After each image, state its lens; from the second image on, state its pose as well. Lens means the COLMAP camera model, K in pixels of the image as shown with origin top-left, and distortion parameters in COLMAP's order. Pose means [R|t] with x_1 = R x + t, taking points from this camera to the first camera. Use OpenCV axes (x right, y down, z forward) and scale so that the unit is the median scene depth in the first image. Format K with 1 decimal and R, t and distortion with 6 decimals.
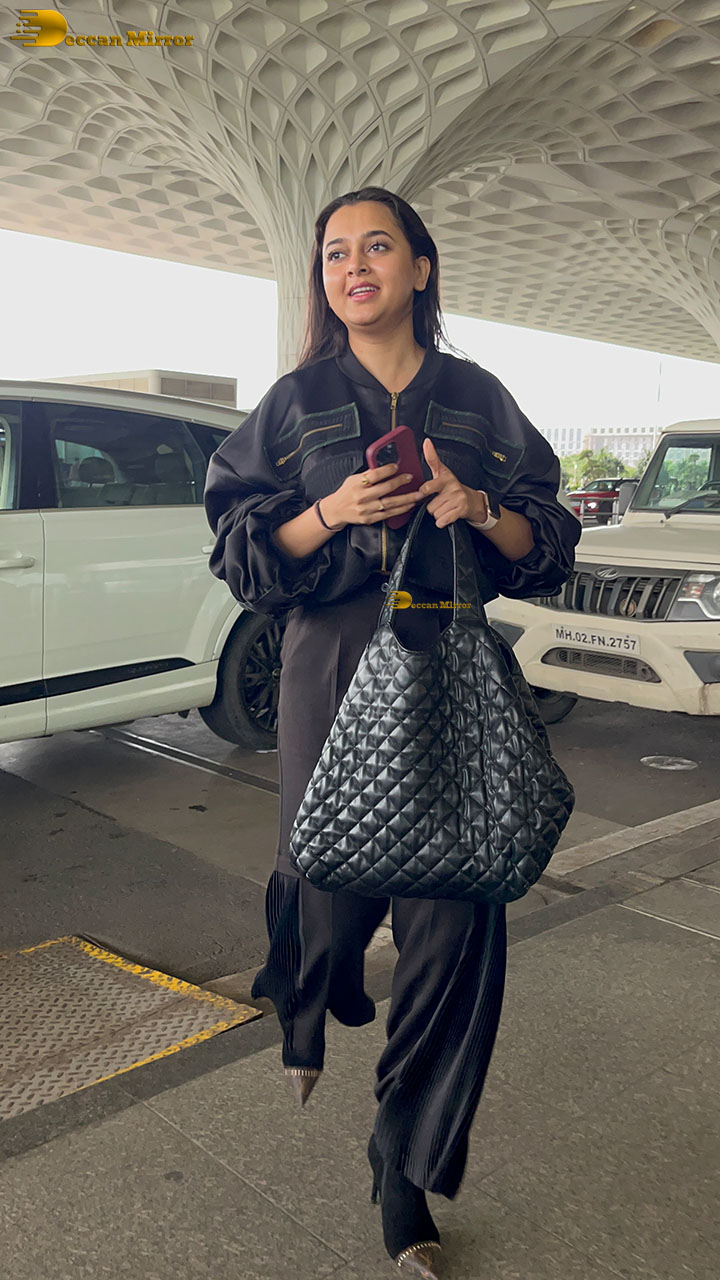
lens RADIAL K [[1130.5, 0, 378.9], [0, 1130.5, 602.5], [0, 0, 1]] dist [0.006685, 0.015841]
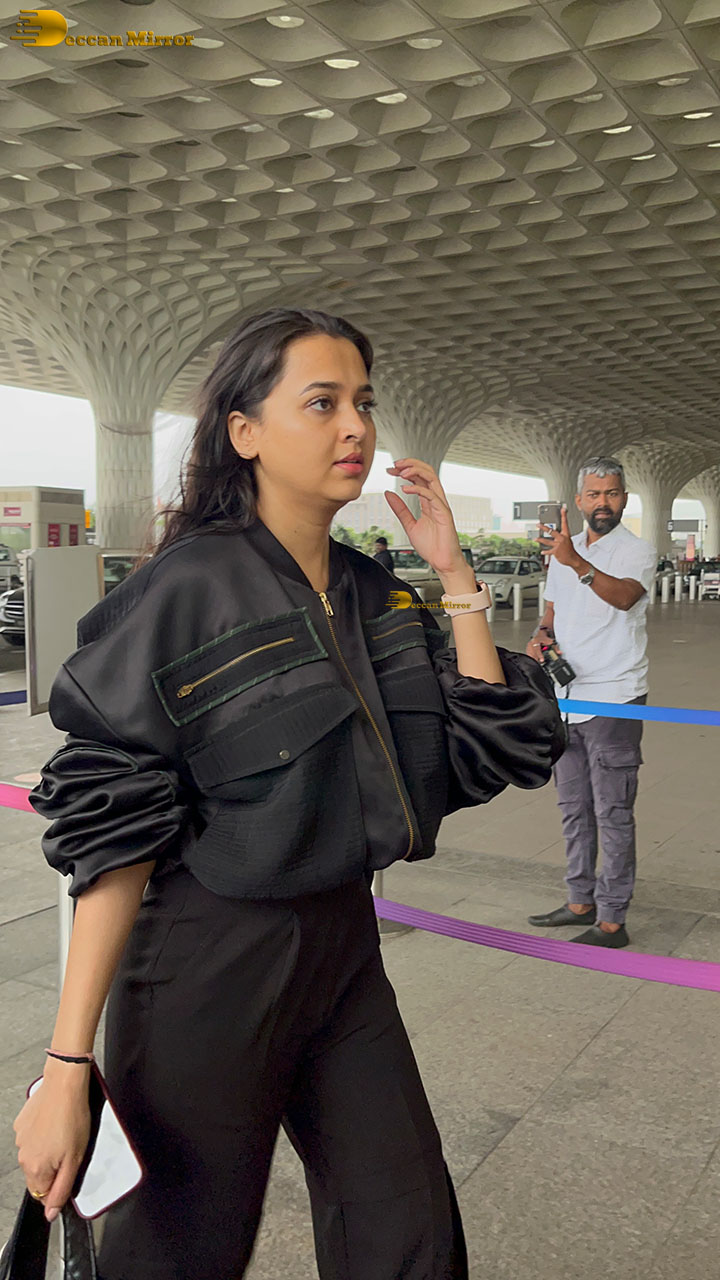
lens RADIAL K [[1116.6, 0, 360.0], [0, 1116.6, 640.0], [0, 0, 1]] dist [0.006234, 0.002367]
pose [[0.967986, -0.046560, 0.246650, -0.135713], [0.053230, 0.998373, -0.020441, 0.049609], [-0.245297, 0.032916, 0.968889, -0.493848]]
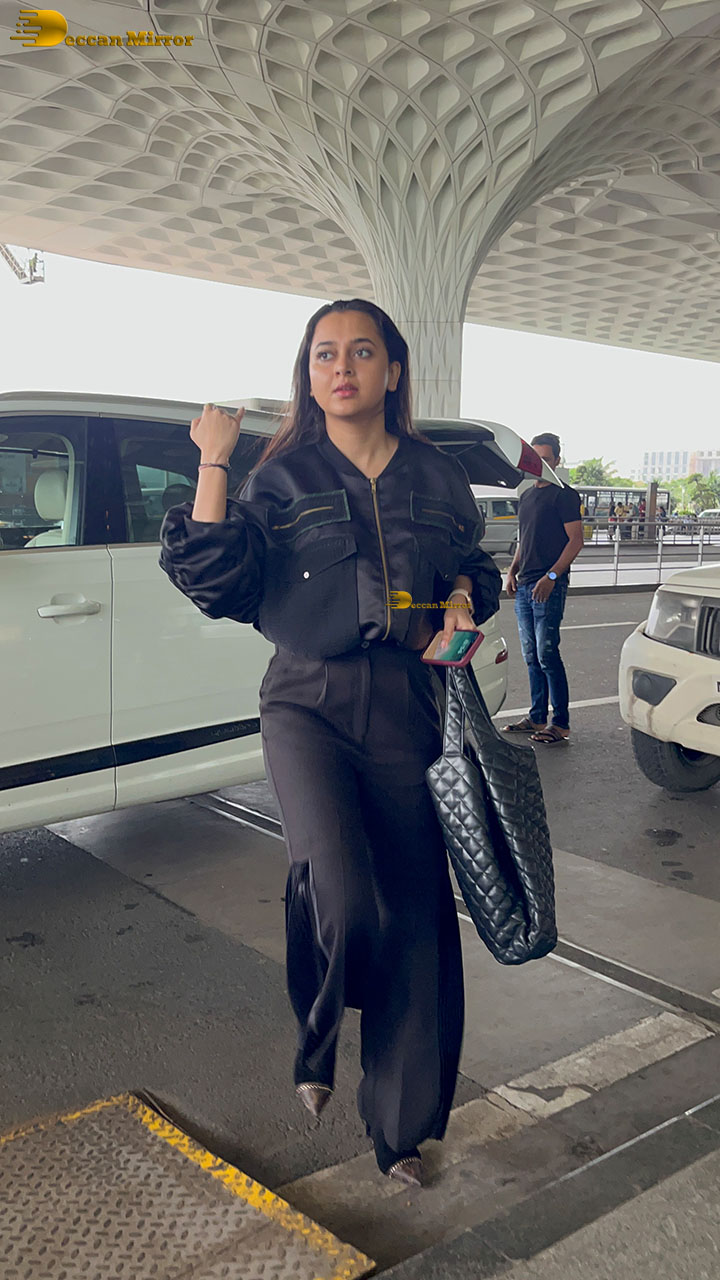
lens RADIAL K [[1128.9, 0, 360.0], [0, 1128.9, 640.0], [0, 0, 1]] dist [0.019625, 0.009262]
pose [[0.994576, 0.001366, -0.104006, -0.002590], [-0.000477, 0.999963, 0.008573, -0.002007], [0.104014, -0.008477, 0.994540, 0.019500]]
